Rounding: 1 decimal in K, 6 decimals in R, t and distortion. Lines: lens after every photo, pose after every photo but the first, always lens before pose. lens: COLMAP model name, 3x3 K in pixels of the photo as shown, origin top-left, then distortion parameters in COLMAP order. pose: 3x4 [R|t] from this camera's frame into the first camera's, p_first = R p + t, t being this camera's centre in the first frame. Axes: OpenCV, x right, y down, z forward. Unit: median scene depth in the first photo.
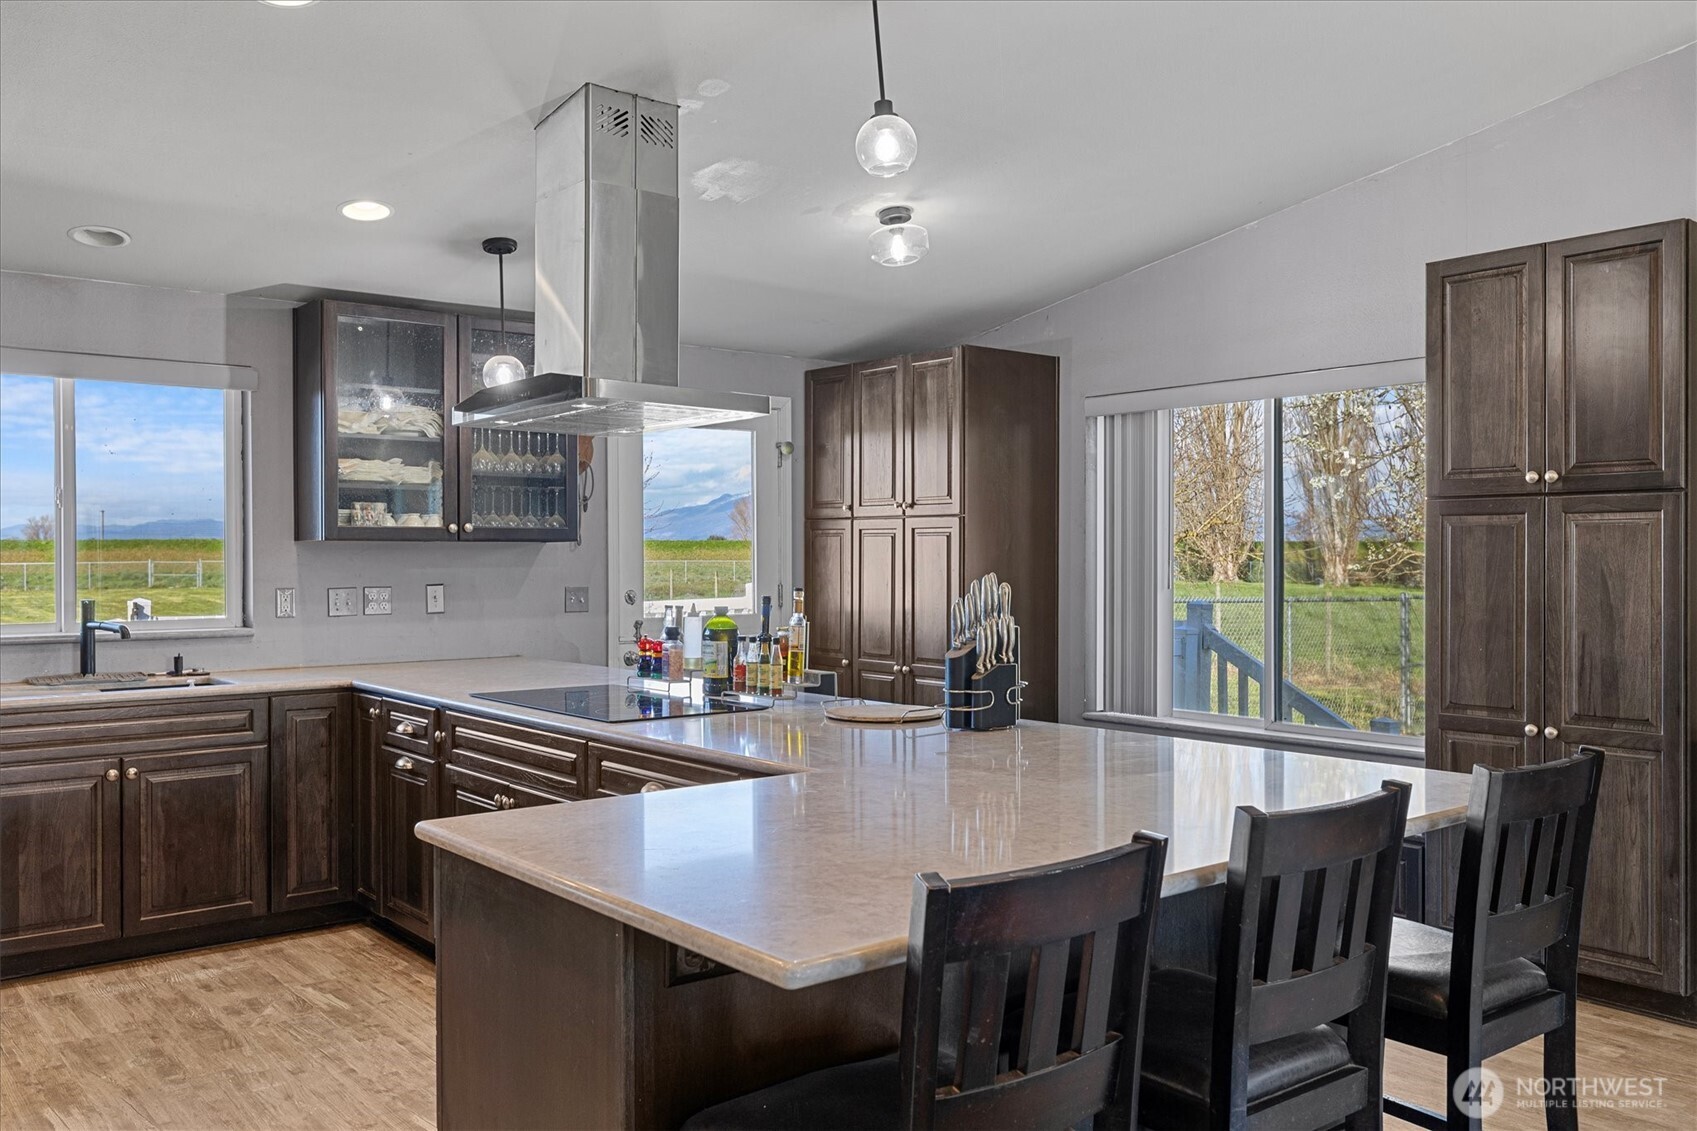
lens RADIAL K [[1363.2, 0, 840.8], [0, 1363.2, 560.3], [0, 0, 1]] dist [0.005502, -0.004243]
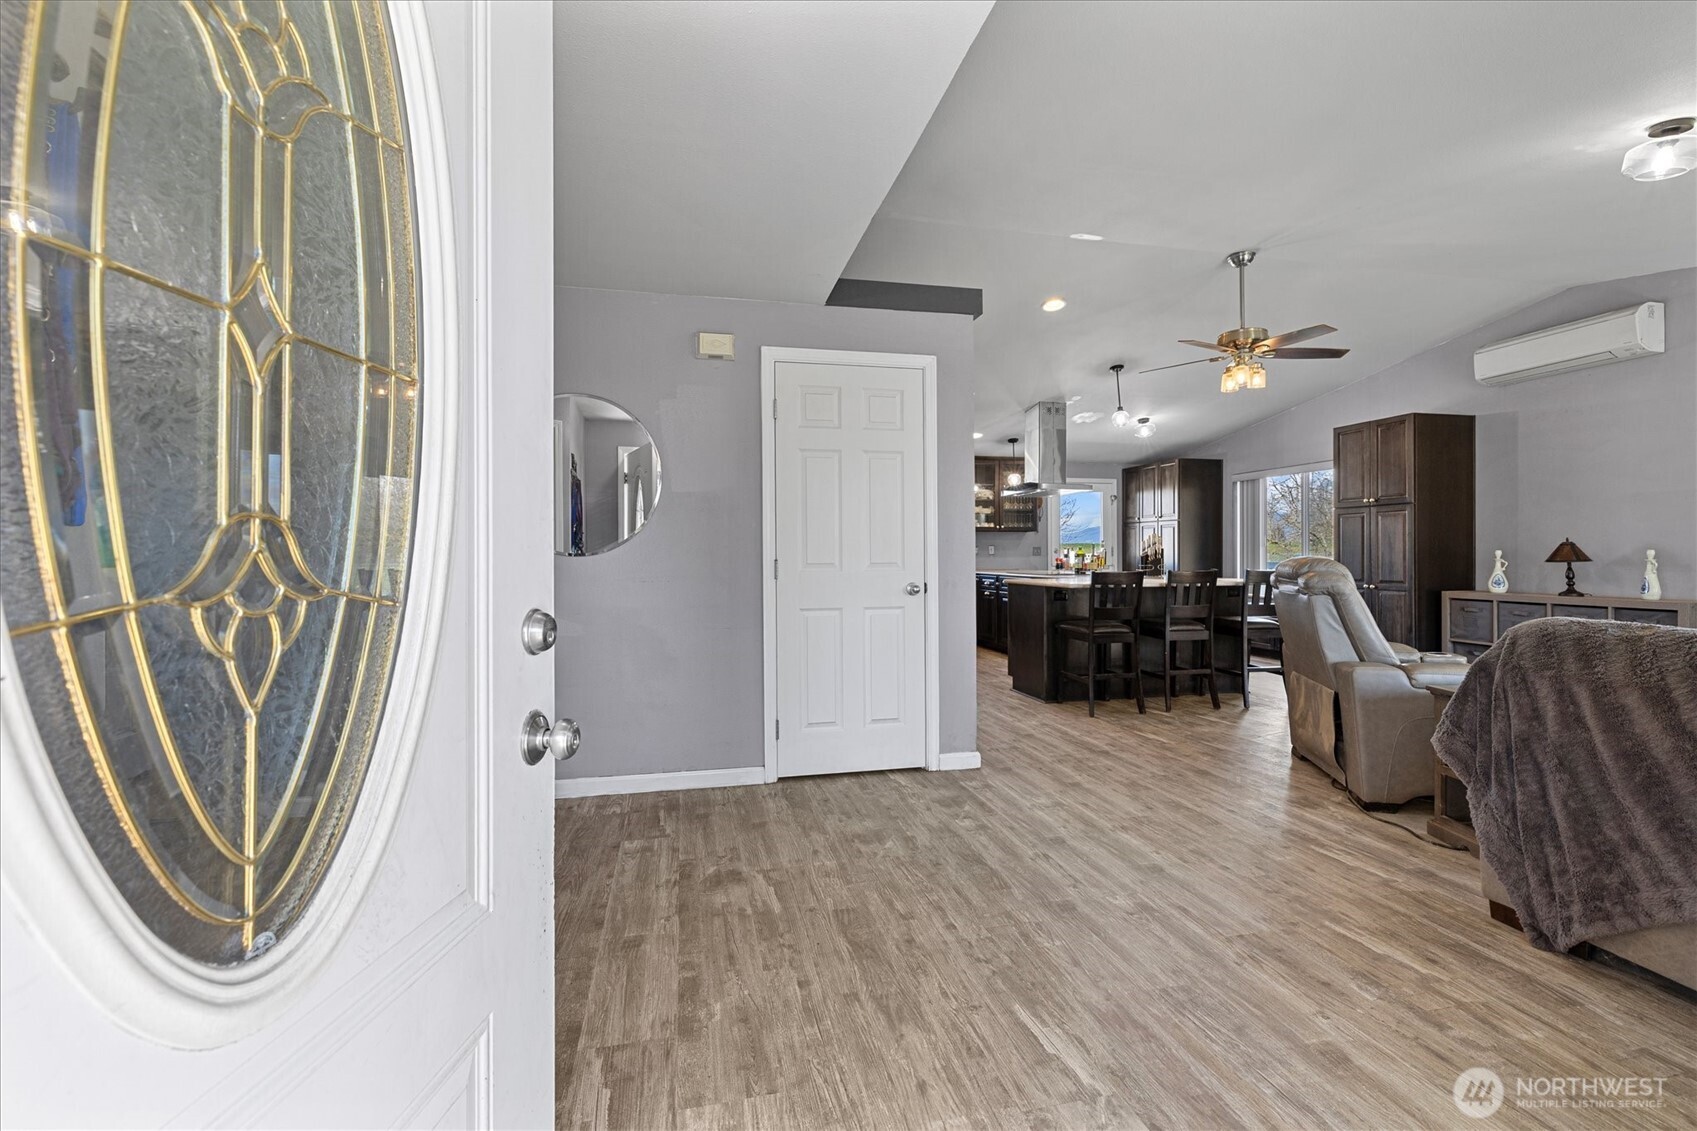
lens RADIAL K [[716.9, 0, 845.0], [0, 716.9, 558.8], [0, 0, 1]] dist [0.002164, 0.000170]
pose [[0.898604, 0.000787, -0.438761, 0.154713], [0.000973, 0.999992, 0.003787, 0.051228], [0.438760, -0.003830, 0.898596, -0.784096]]
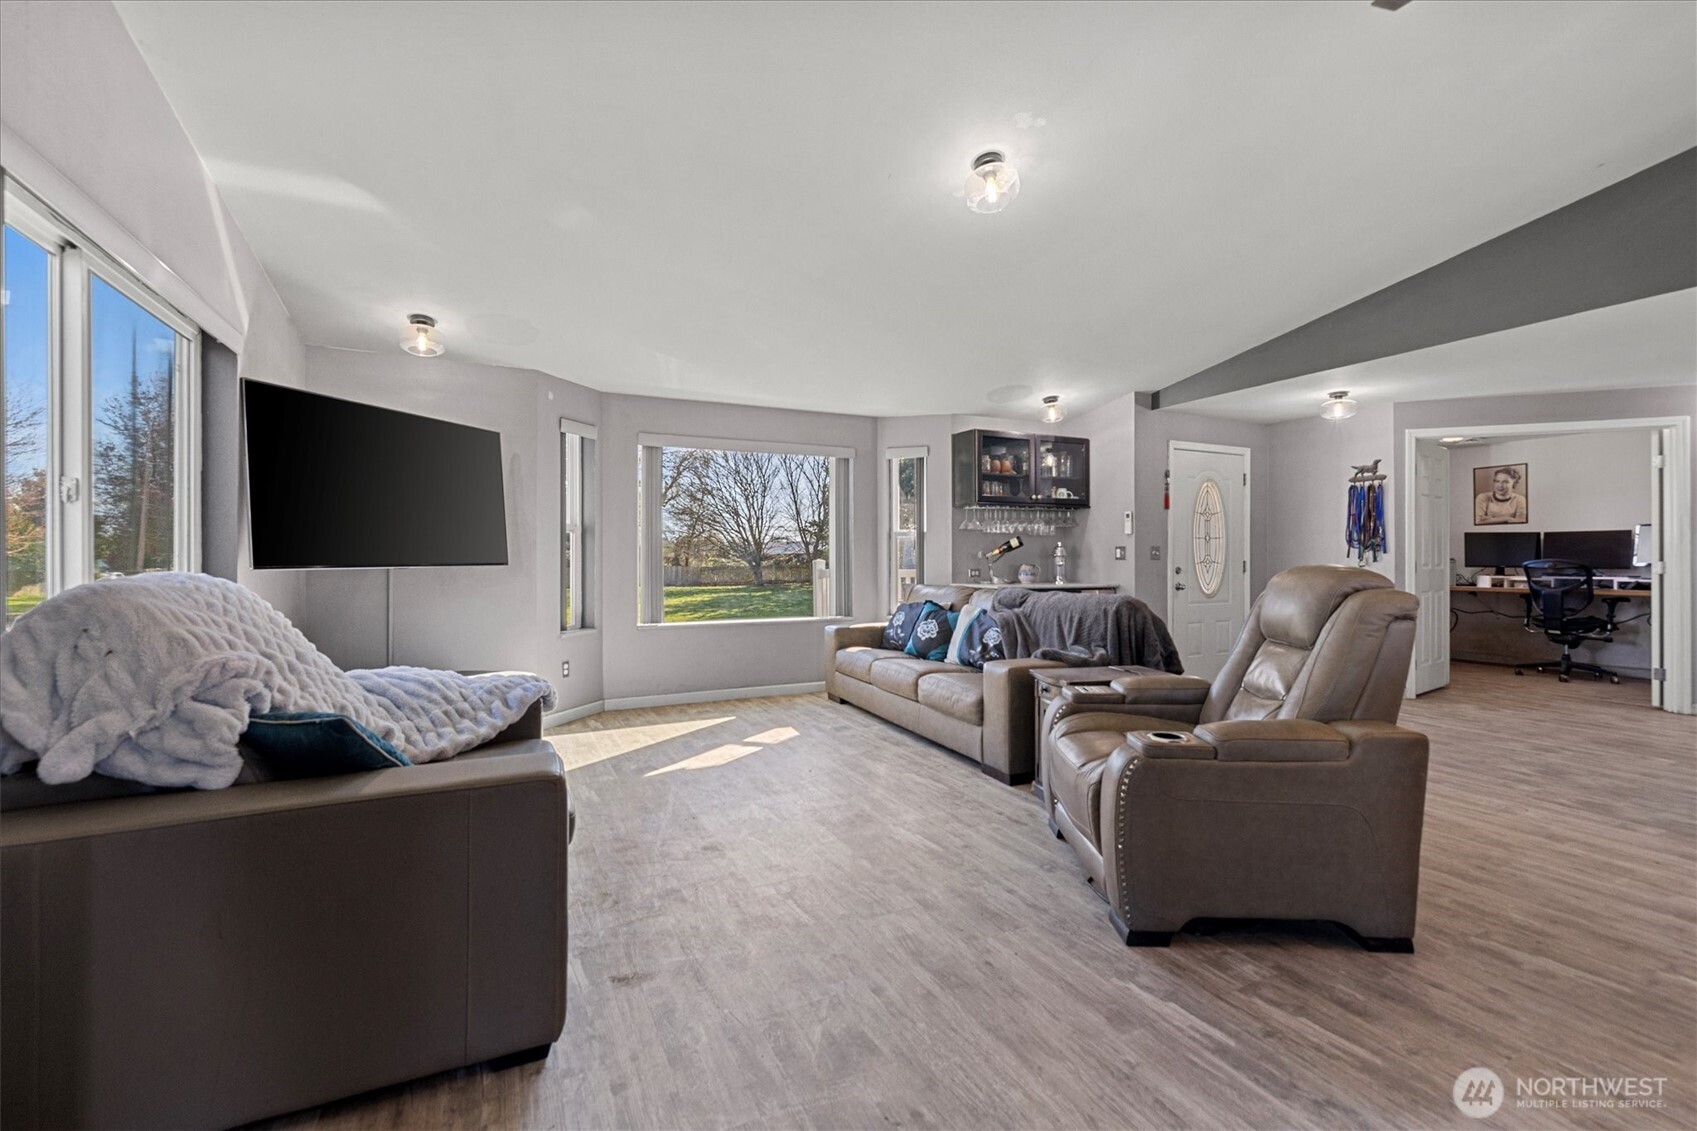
lens RADIAL K [[716.9, 0, 845.0], [0, 716.9, 558.8], [0, 0, 1]] dist [0.002164, 0.000170]
pose [[-0.975622, 0.002796, 0.219442, 0.494871], [0.003373, 0.999992, 0.002253, 0.045460], [-0.219434, 0.002938, -0.975623, 0.702316]]
